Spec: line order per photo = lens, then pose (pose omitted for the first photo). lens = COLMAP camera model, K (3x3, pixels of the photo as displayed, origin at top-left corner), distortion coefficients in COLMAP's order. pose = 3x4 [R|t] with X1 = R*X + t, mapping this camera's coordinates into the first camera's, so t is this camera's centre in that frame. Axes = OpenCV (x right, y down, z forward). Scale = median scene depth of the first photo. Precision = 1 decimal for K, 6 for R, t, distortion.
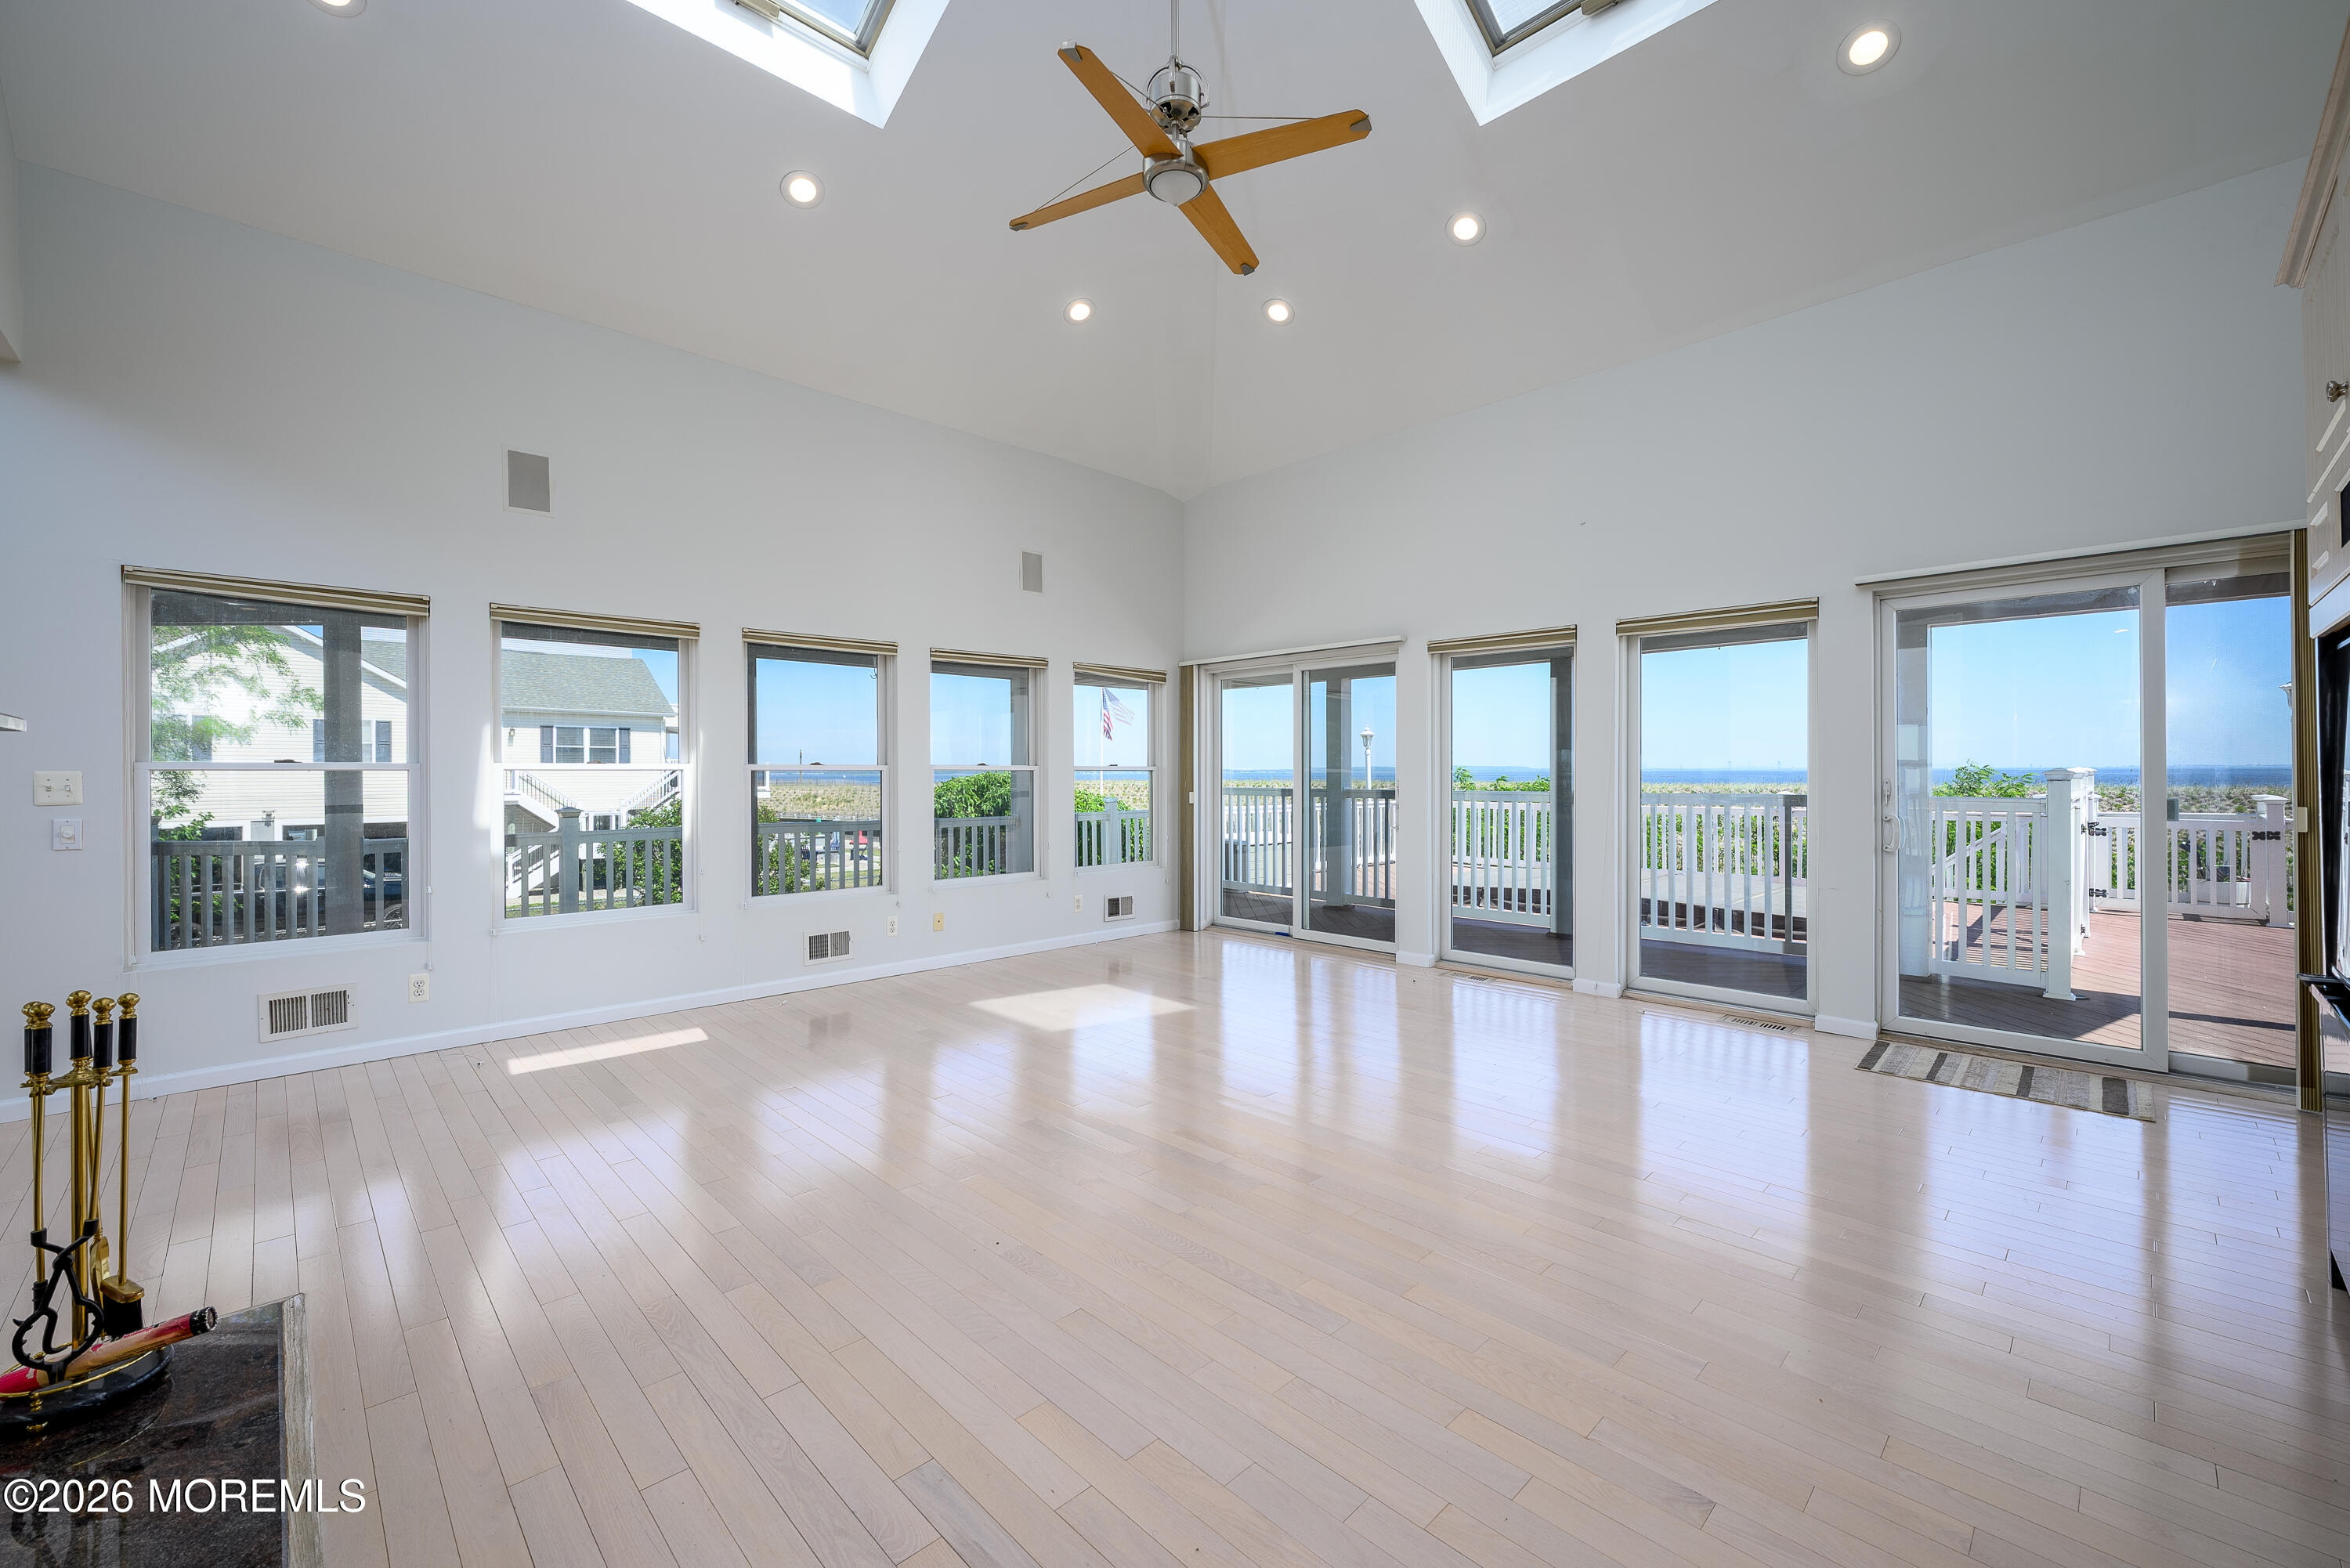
lens RADIAL K [[948.0, 0, 1179.0], [0, 948.0, 779.7], [0, 0, 1]] dist [-0.000663, -0.000217]
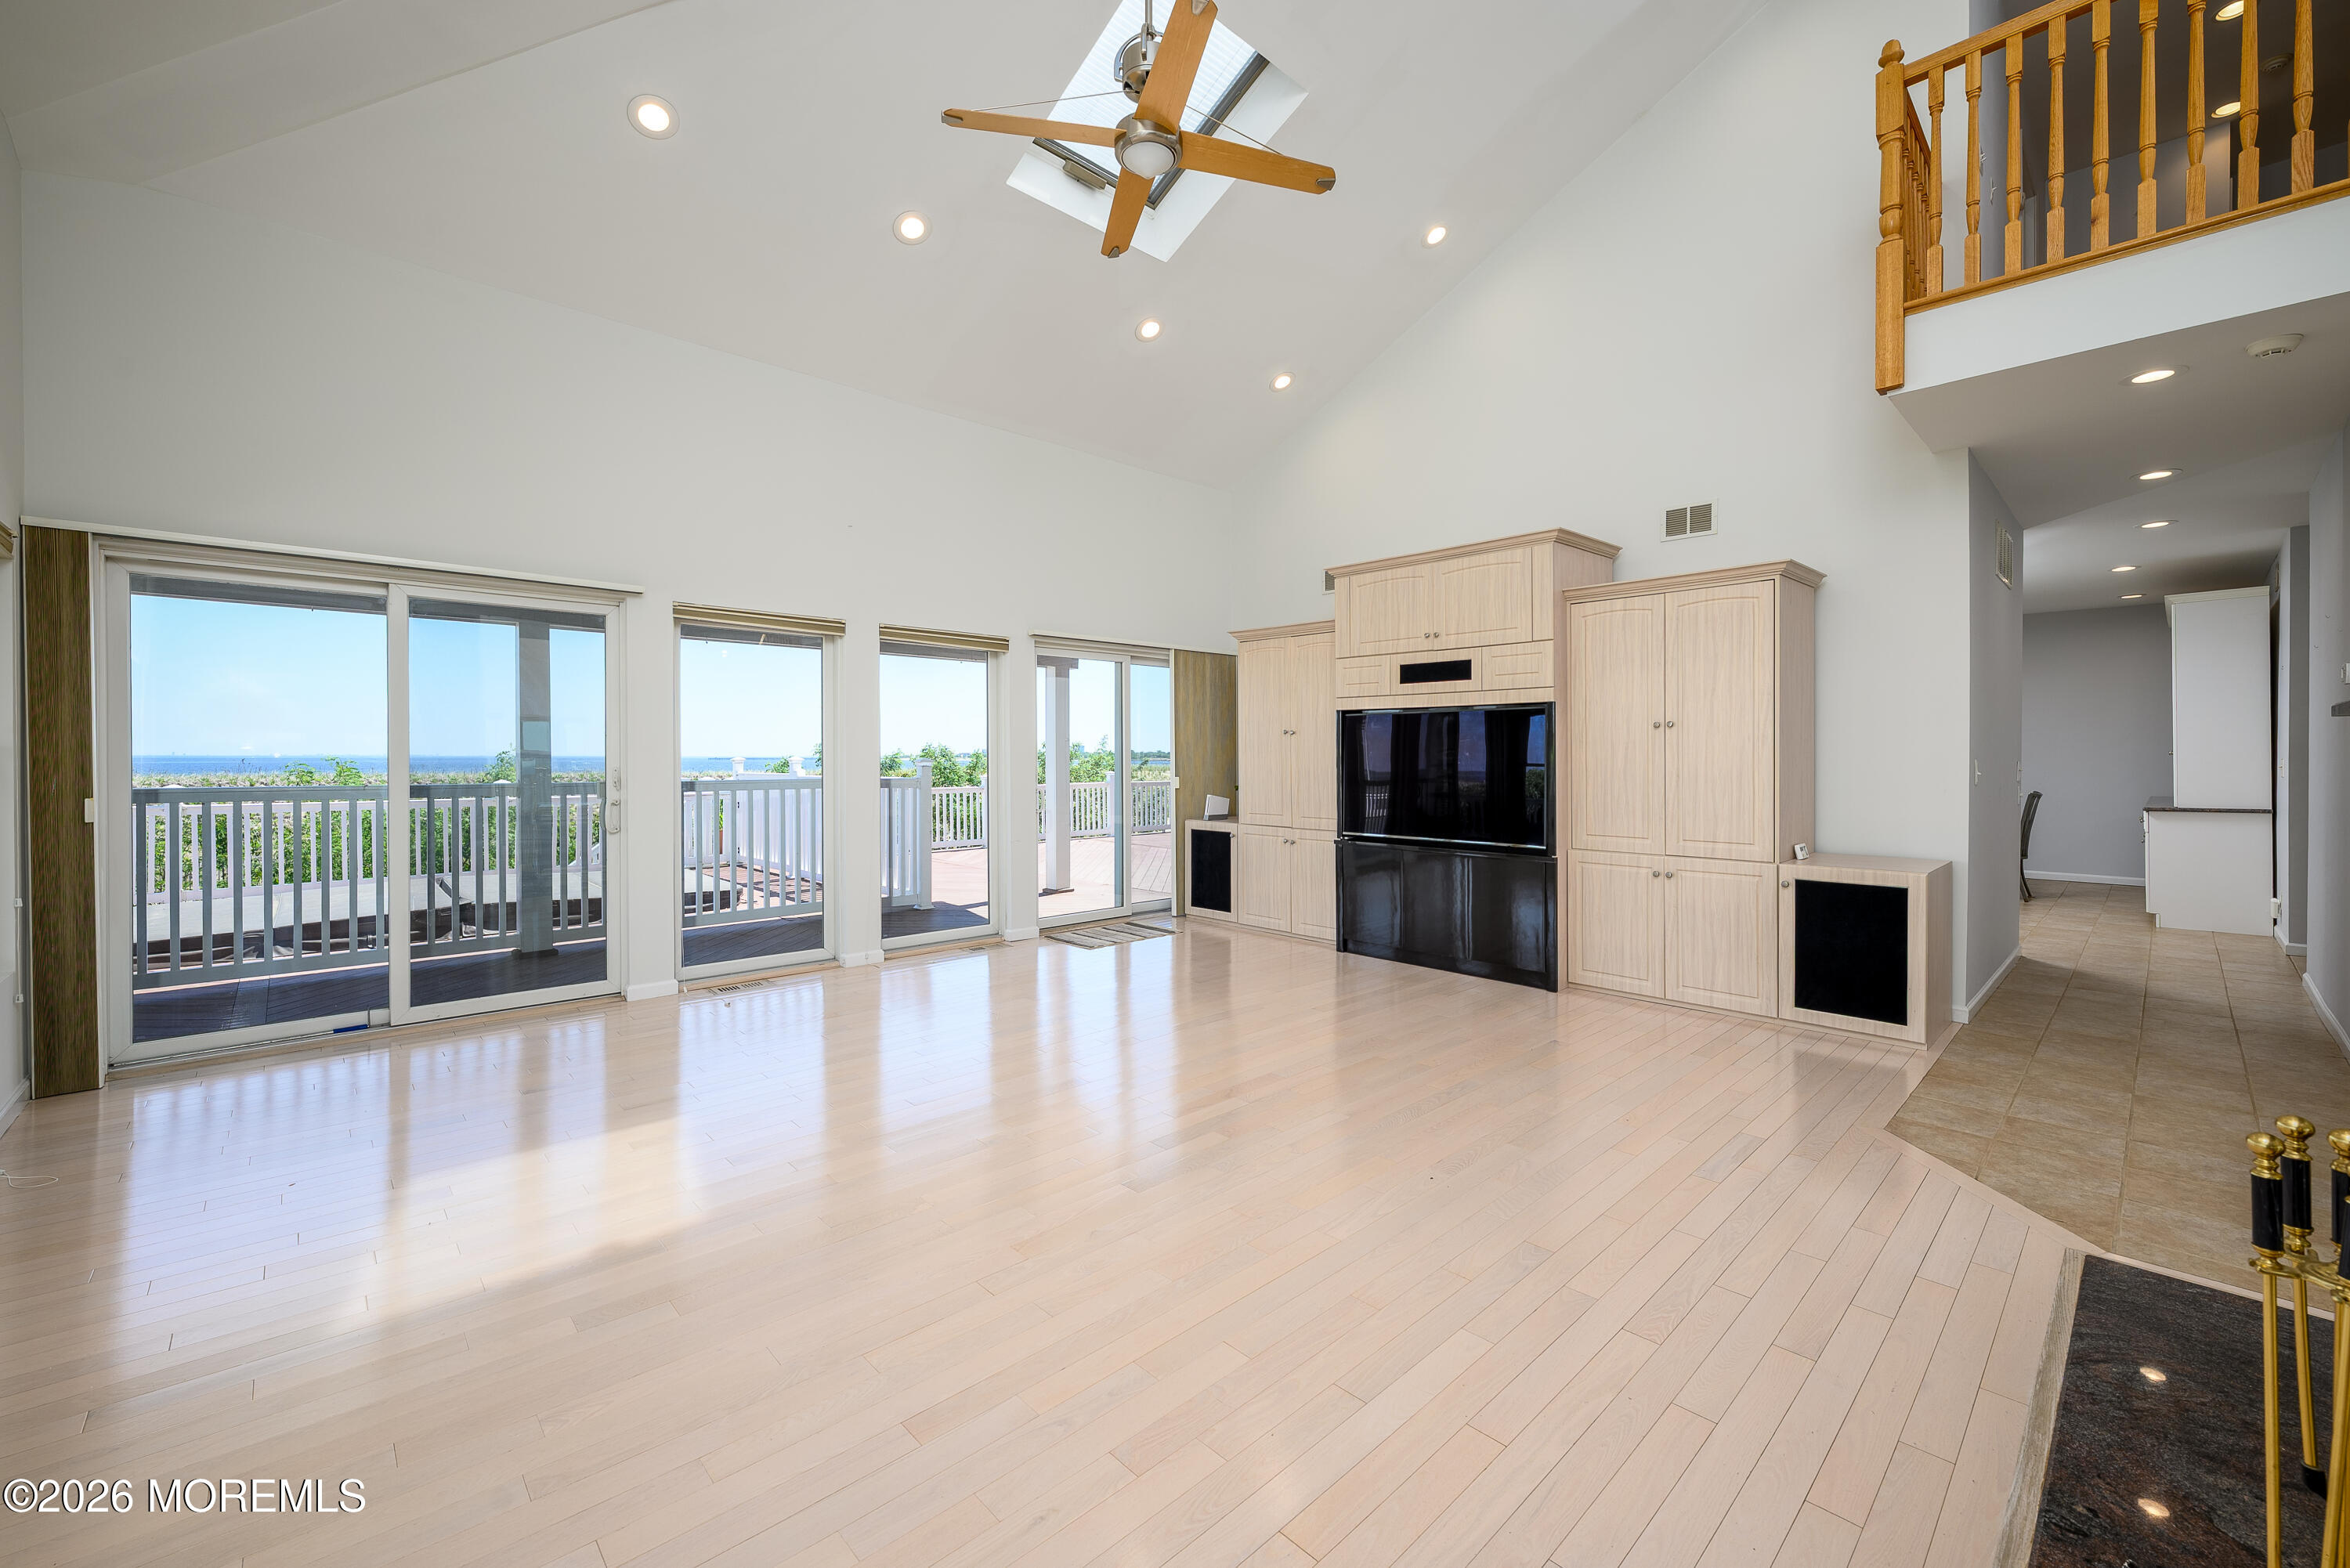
lens RADIAL K [[948.0, 0, 1179.0], [0, 948.0, 779.7], [0, 0, 1]] dist [-0.000663, -0.000217]
pose [[0.009428, -0.018458, 0.999785, -0.537618], [0.006103, 0.999812, 0.018401, -0.002695], [-0.999937, 0.005928, 0.009539, 0.527939]]
